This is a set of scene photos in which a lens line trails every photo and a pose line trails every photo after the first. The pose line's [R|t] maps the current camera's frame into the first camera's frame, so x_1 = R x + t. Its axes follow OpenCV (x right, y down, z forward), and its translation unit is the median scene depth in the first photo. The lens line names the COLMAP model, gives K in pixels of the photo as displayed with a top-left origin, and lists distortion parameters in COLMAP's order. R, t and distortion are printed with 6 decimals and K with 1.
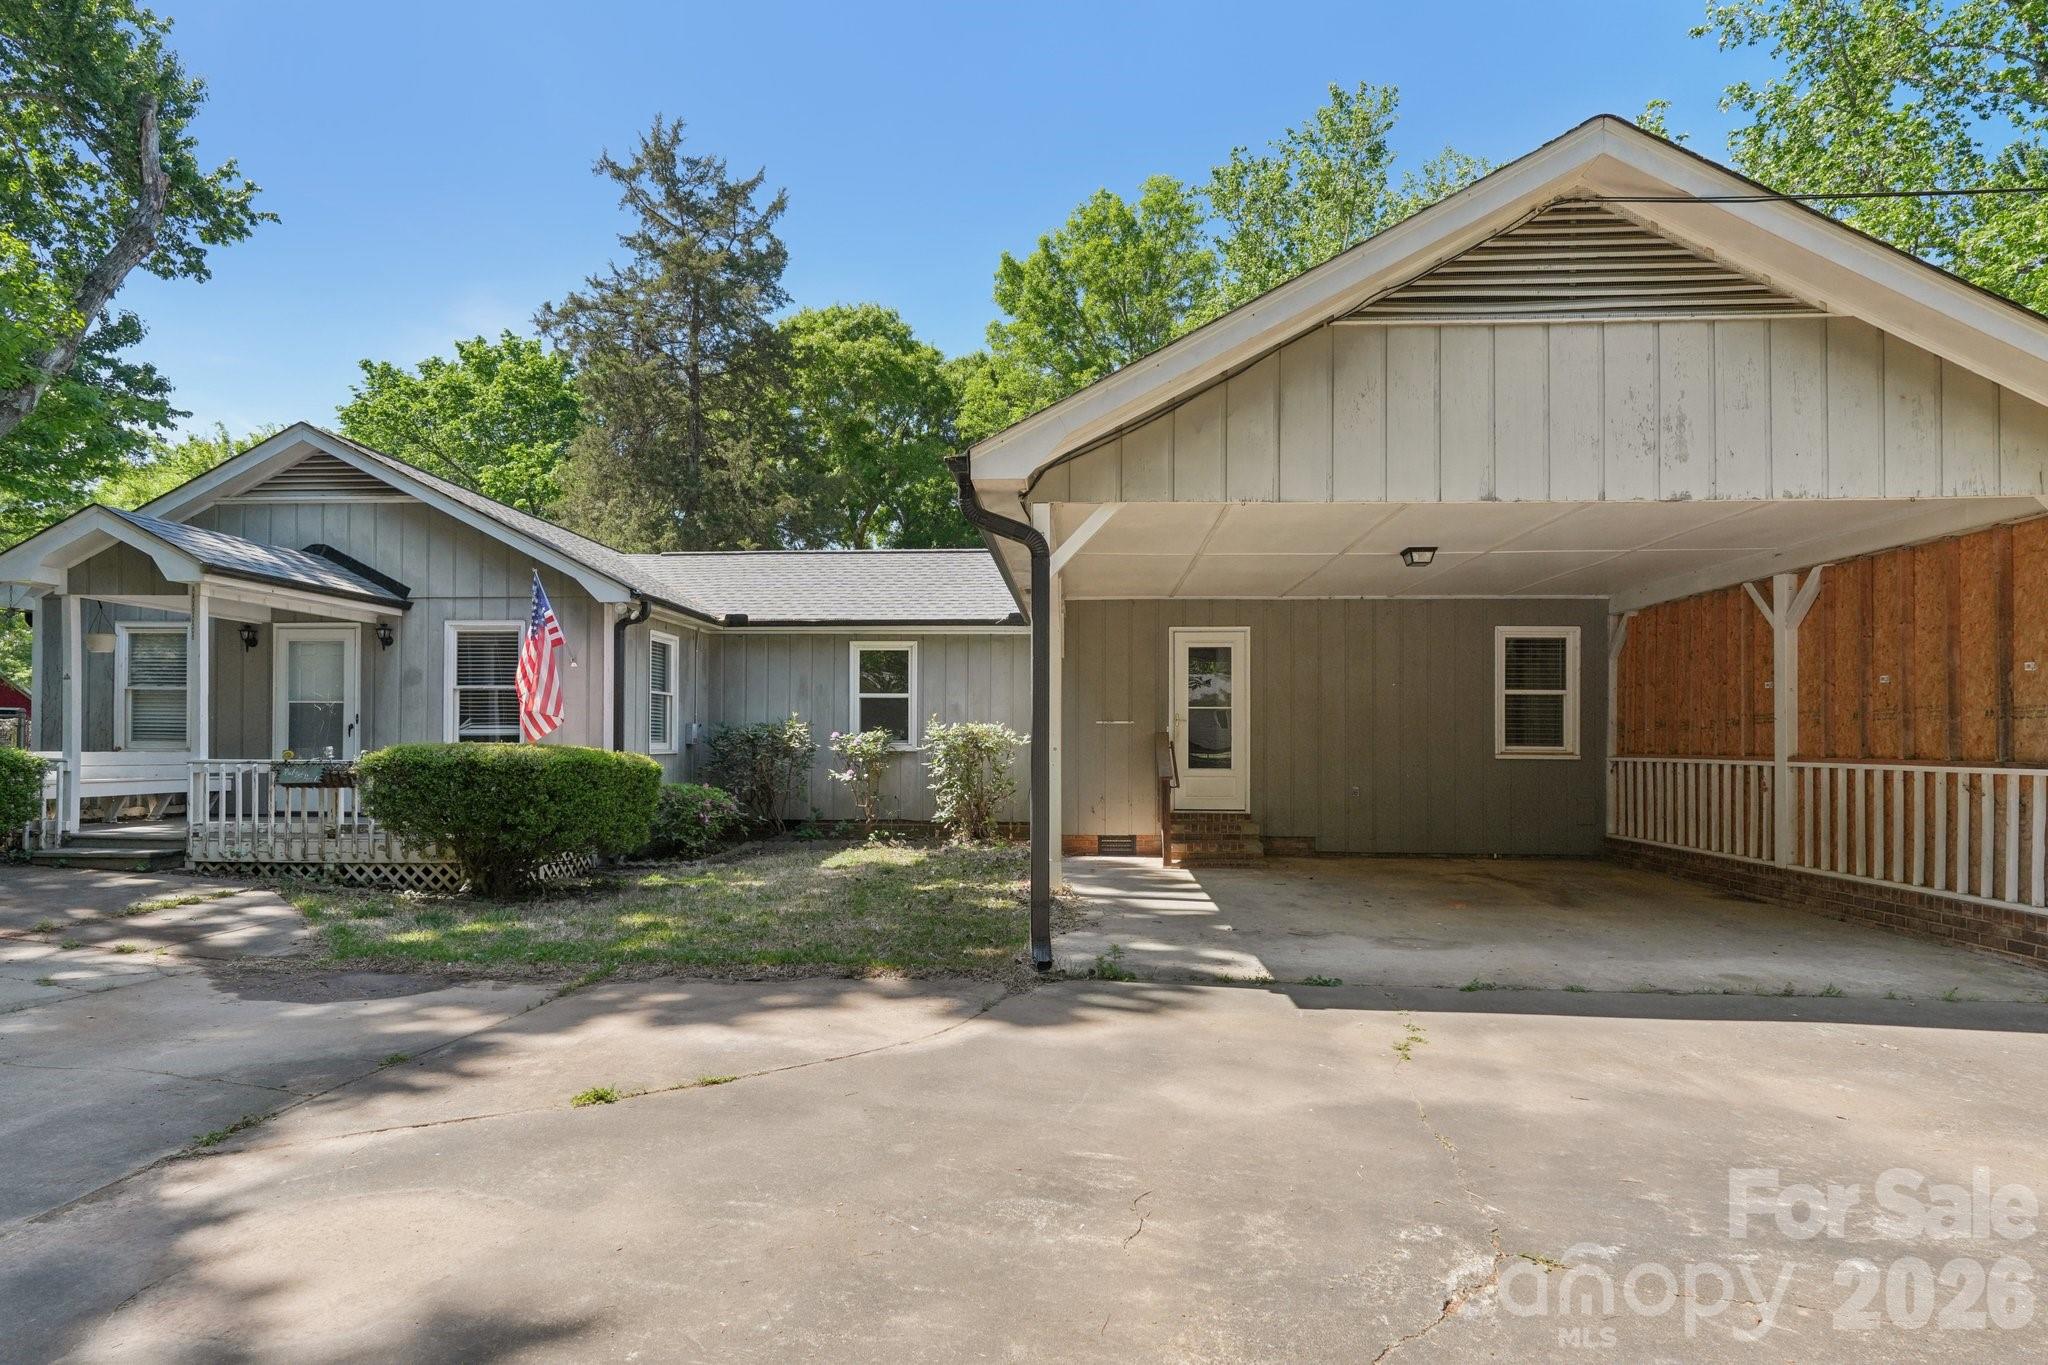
lens RADIAL K [[1084.3, 0, 1021.0], [0, 1084.3, 734.7], [0, 0, 1]] dist [-0.003122, 0.001301]
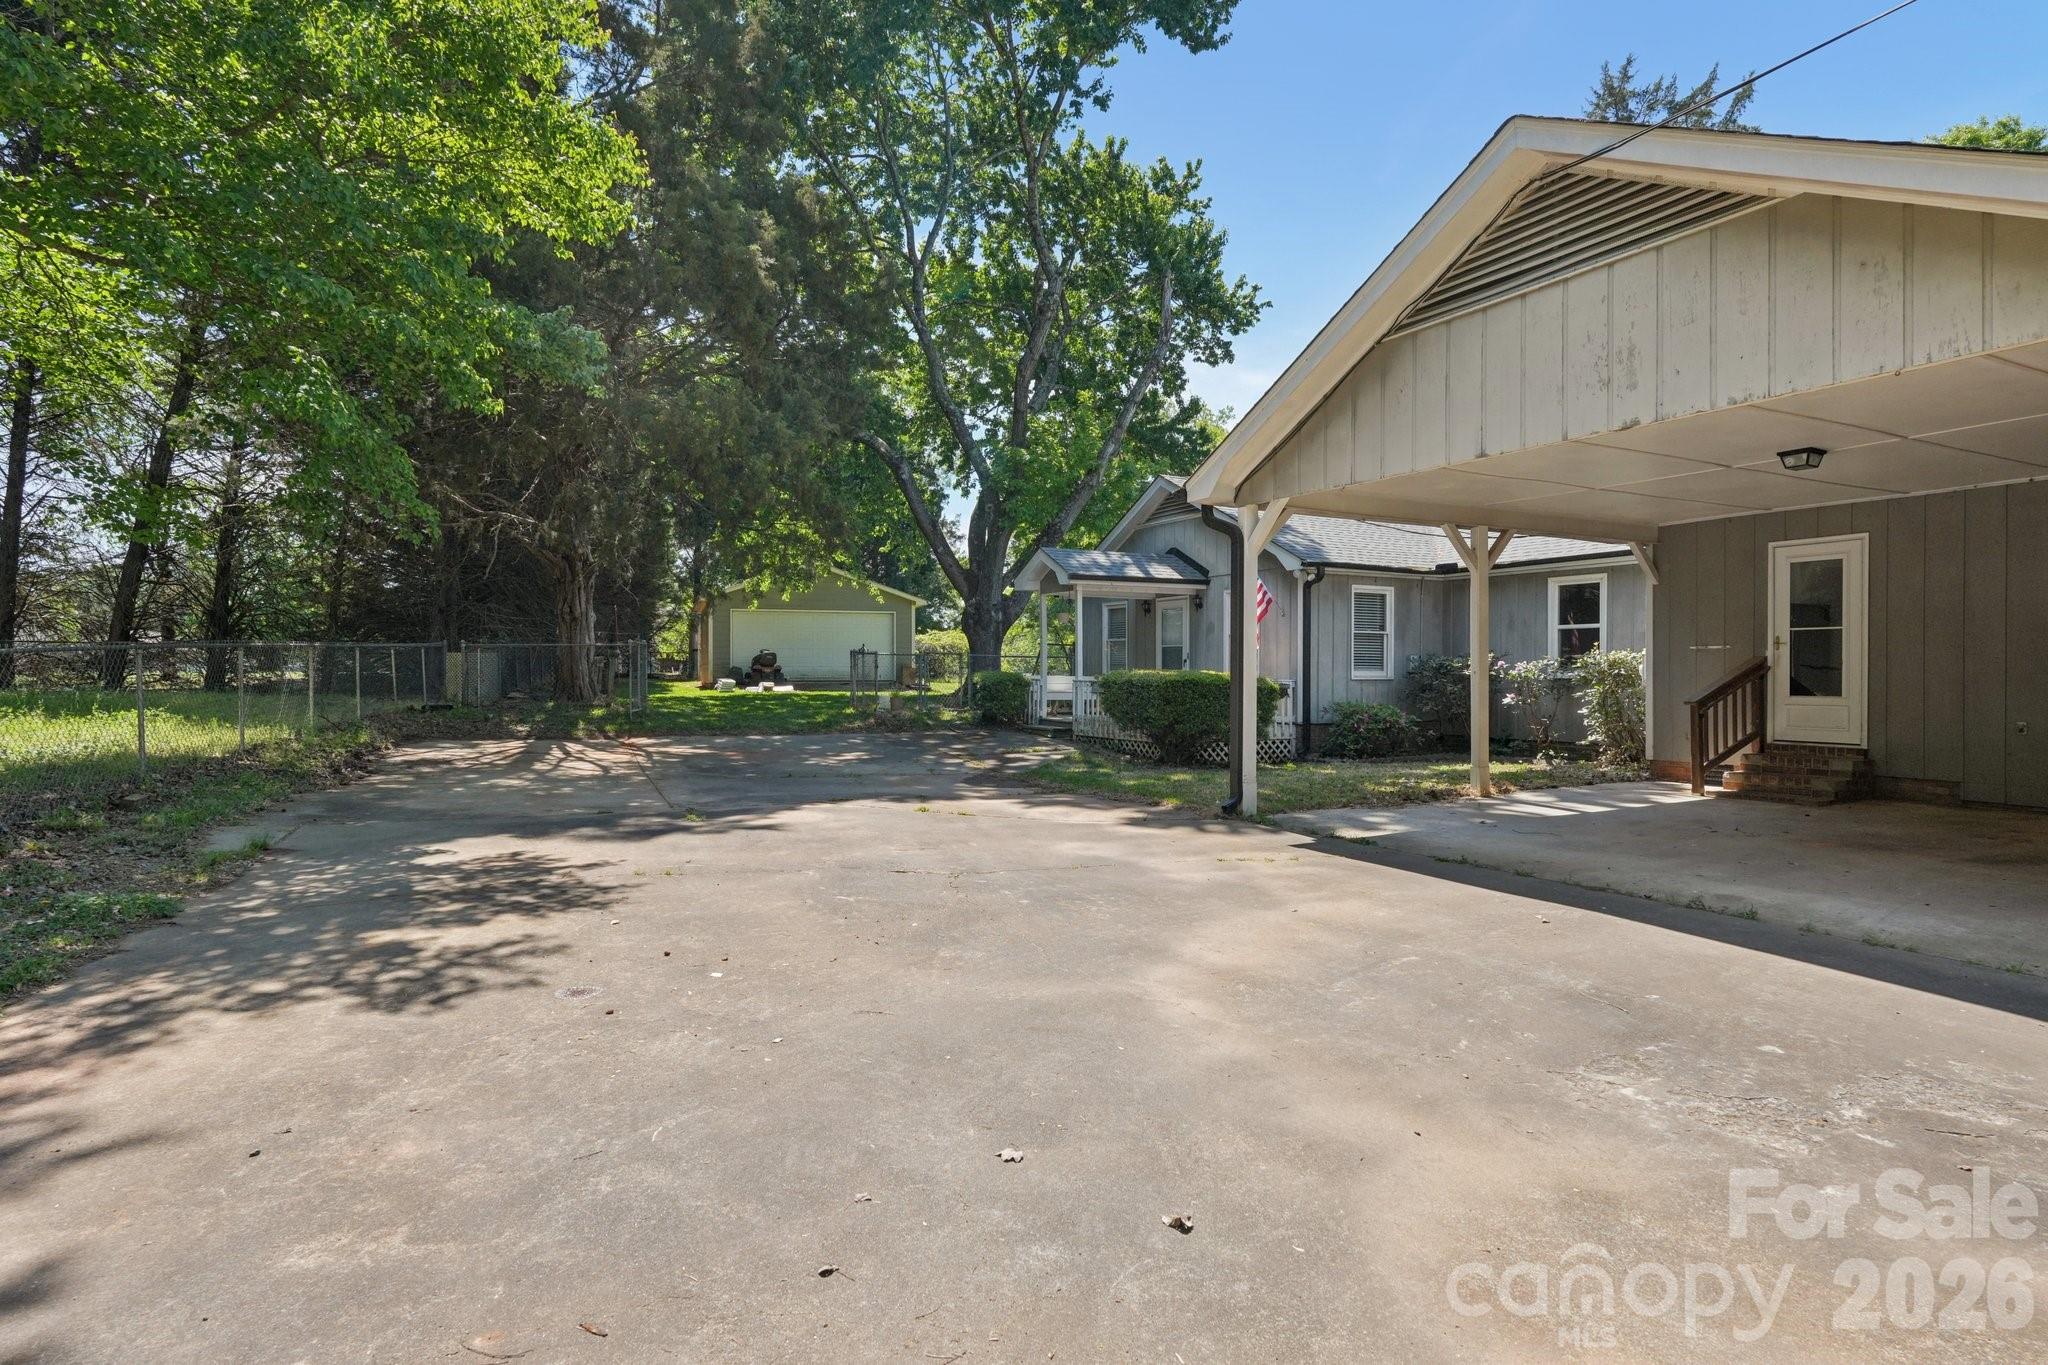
lens RADIAL K [[1085.6, 0, 1024.0], [0, 1085.6, 682.5], [0, 0, 1]] dist [0.002230, 0.001299]
pose [[0.518603, 0.005006, -0.855000, 0.615473], [0.003167, 0.999965, 0.007776, 0.010911], [0.855009, -0.006740, 0.518569, -0.026575]]
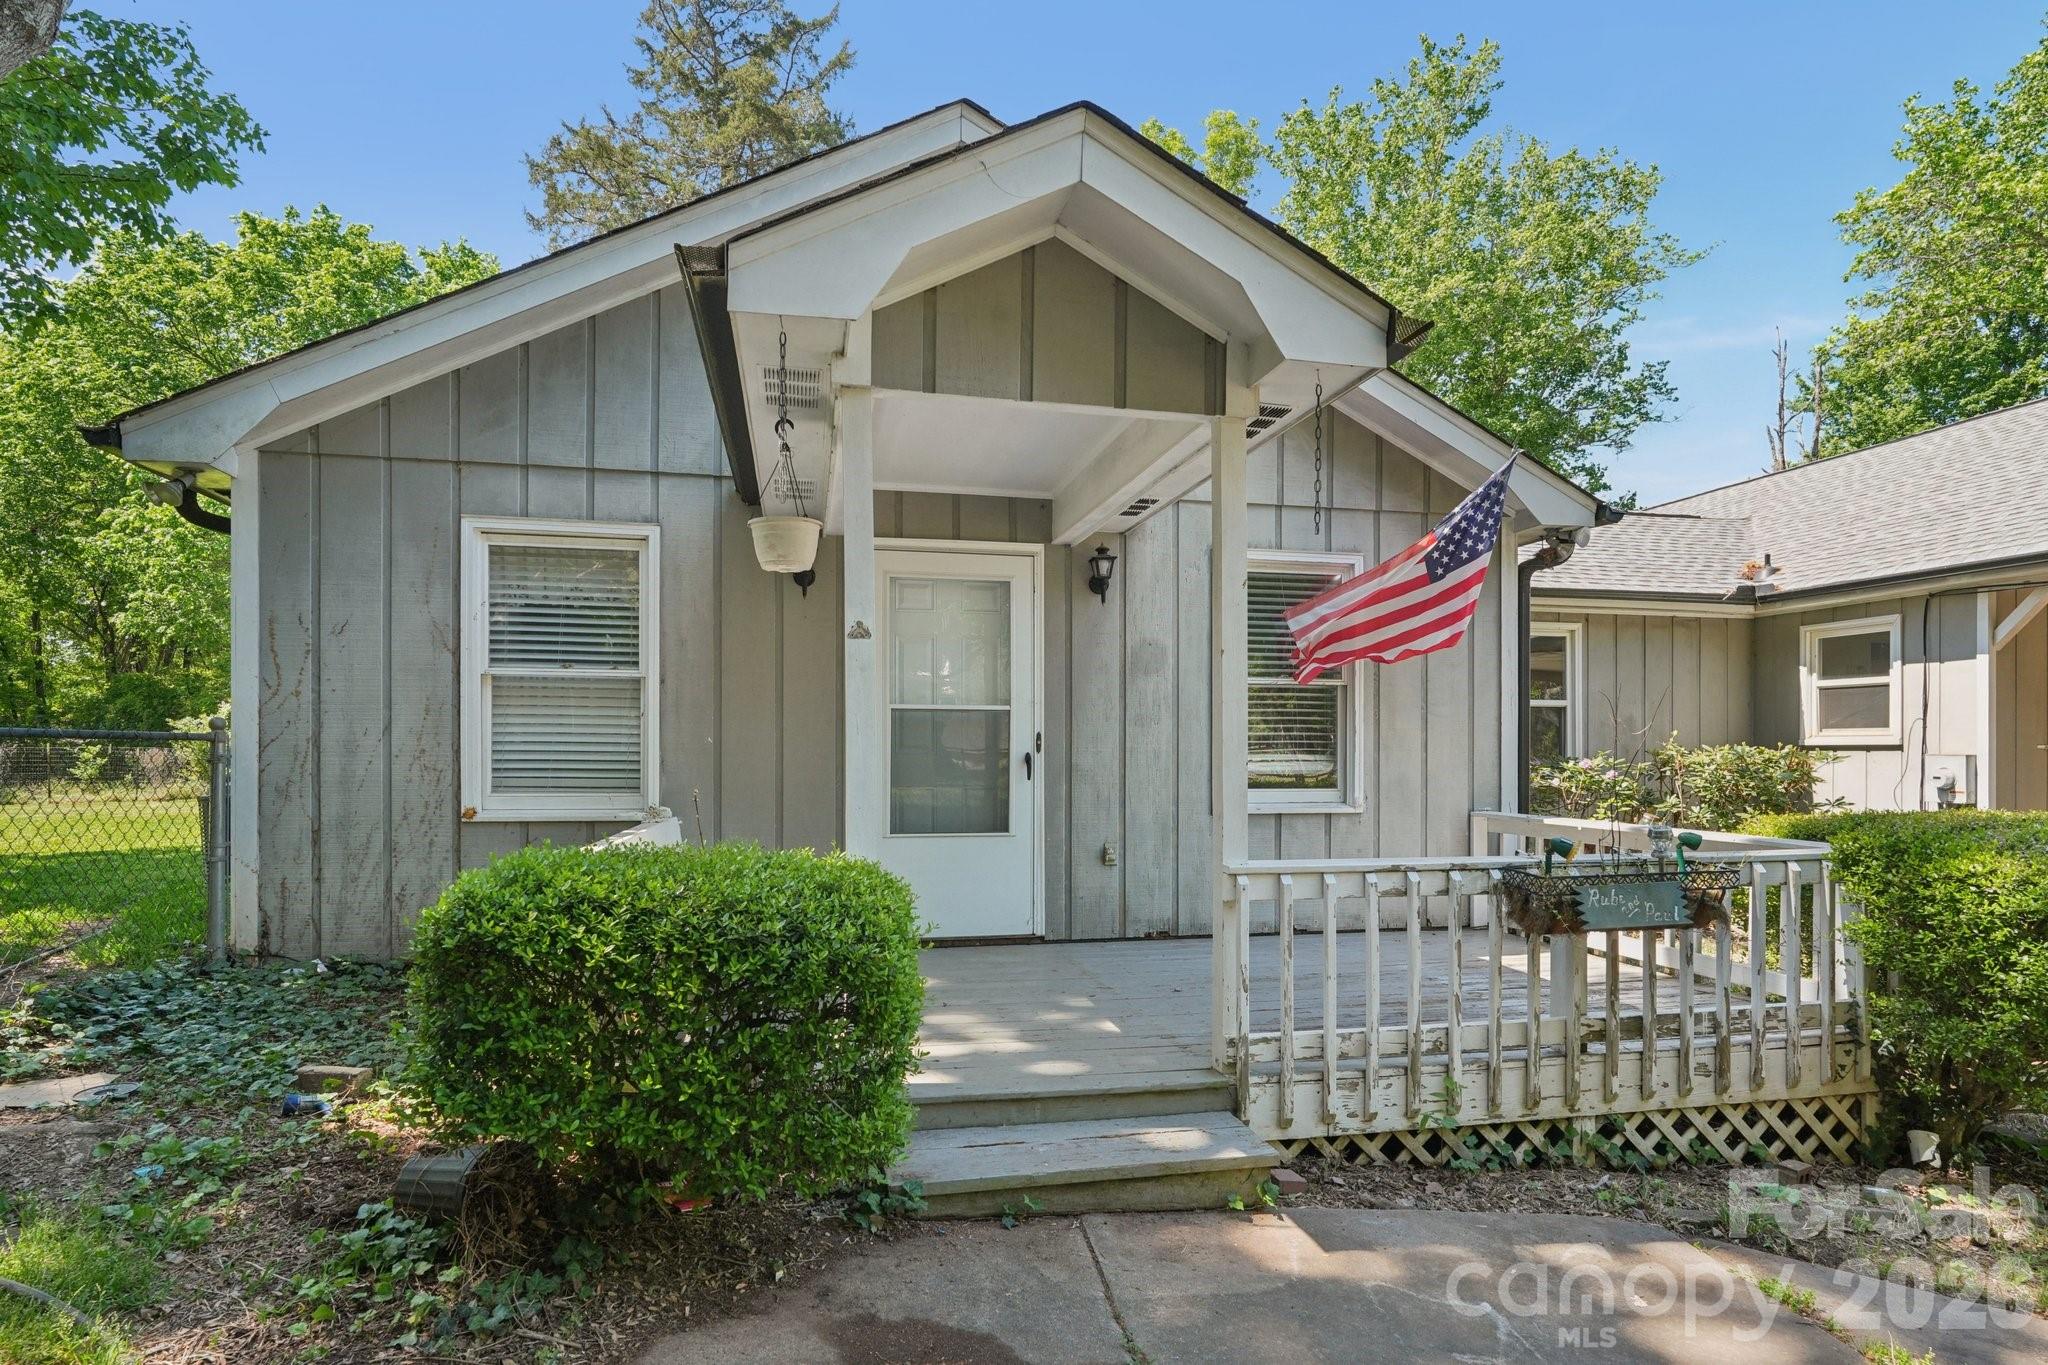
lens RADIAL K [[1074.0, 0, 1024.0], [0, 1074.0, 767.0], [0, 0, 1]] dist [-0.002338, 0.000086]
pose [[0.964777, -0.006834, 0.262979, -0.742956], [-0.000250, 0.999638, 0.026894, -0.016562], [-0.263067, -0.026013, 0.964427, 0.531543]]
